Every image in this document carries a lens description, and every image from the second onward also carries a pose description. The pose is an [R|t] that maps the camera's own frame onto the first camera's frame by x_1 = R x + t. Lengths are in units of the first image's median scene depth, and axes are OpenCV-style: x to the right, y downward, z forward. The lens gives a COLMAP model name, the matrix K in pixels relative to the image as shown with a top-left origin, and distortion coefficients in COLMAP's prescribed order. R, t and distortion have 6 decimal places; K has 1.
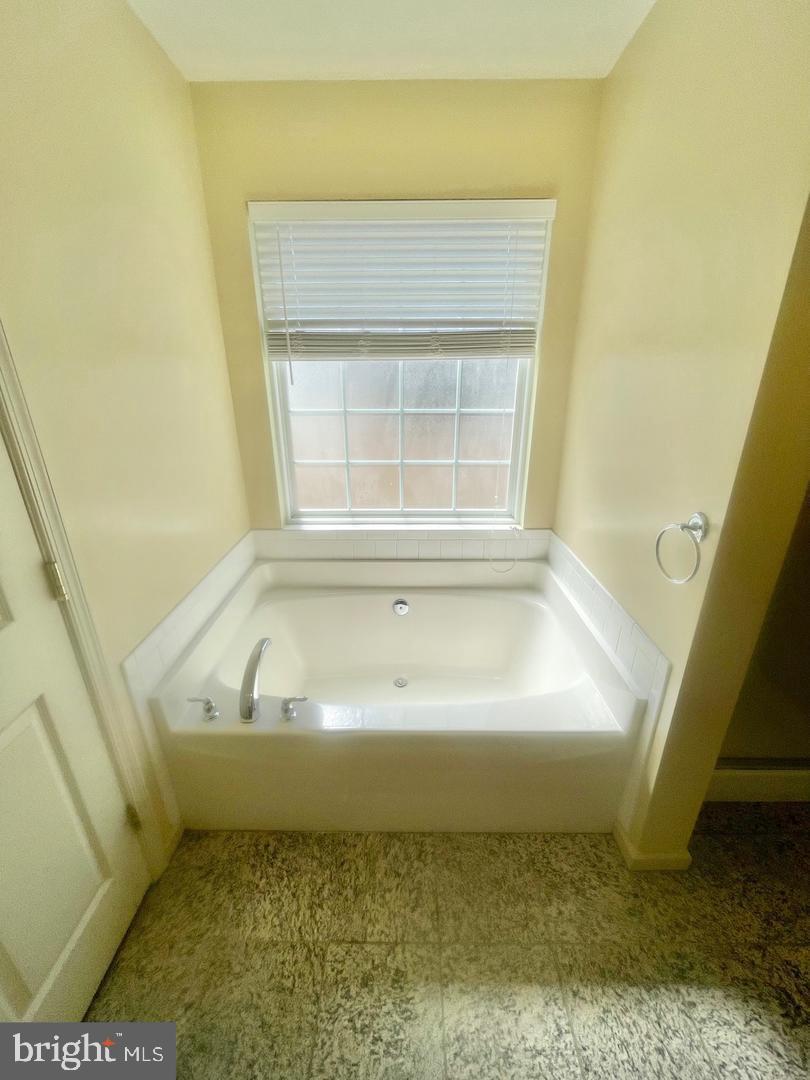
lens RADIAL K [[438.3, 0, 403.6], [0, 438.3, 539.1], [0, 0, 1]] dist [-0.002836, 0.000281]
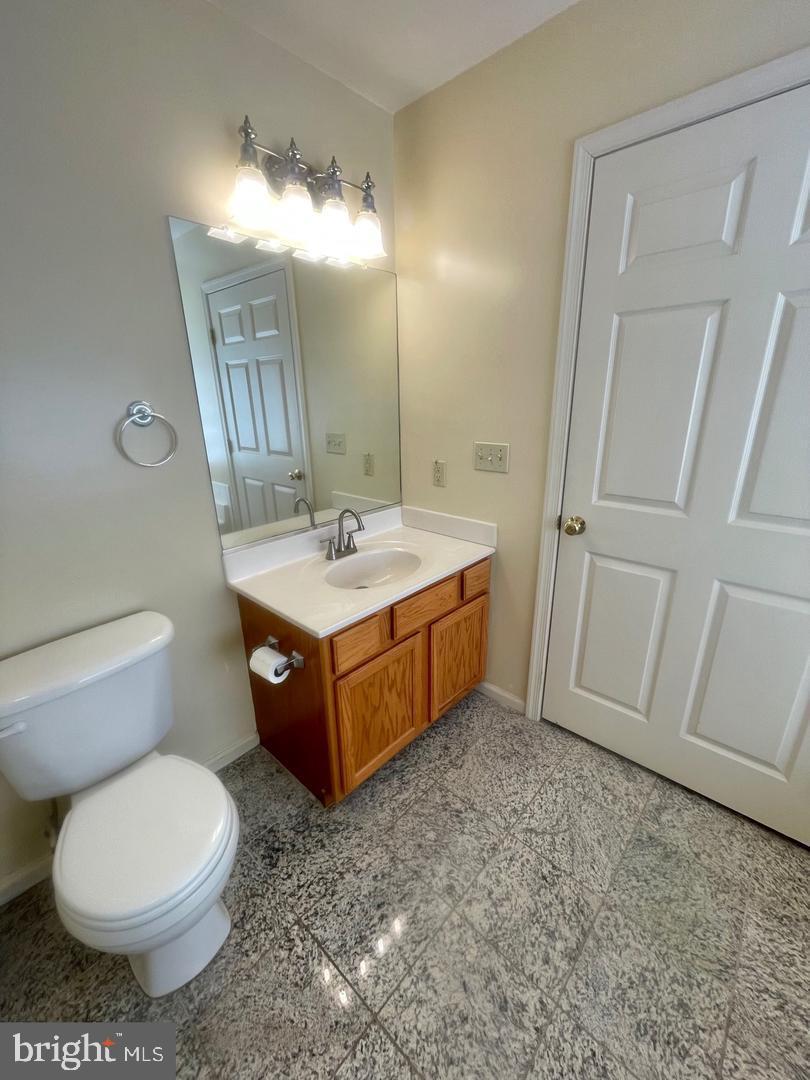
lens RADIAL K [[438.3, 0, 405.3], [0, 438.3, 540.6], [0, 0, 1]] dist [-0.002836, 0.000281]
pose [[-0.666795, 0.252465, -0.701175, 0.704826], [-0.254670, 0.807036, 0.532763, -0.115546], [0.700377, 0.533812, -0.473832, 0.510739]]
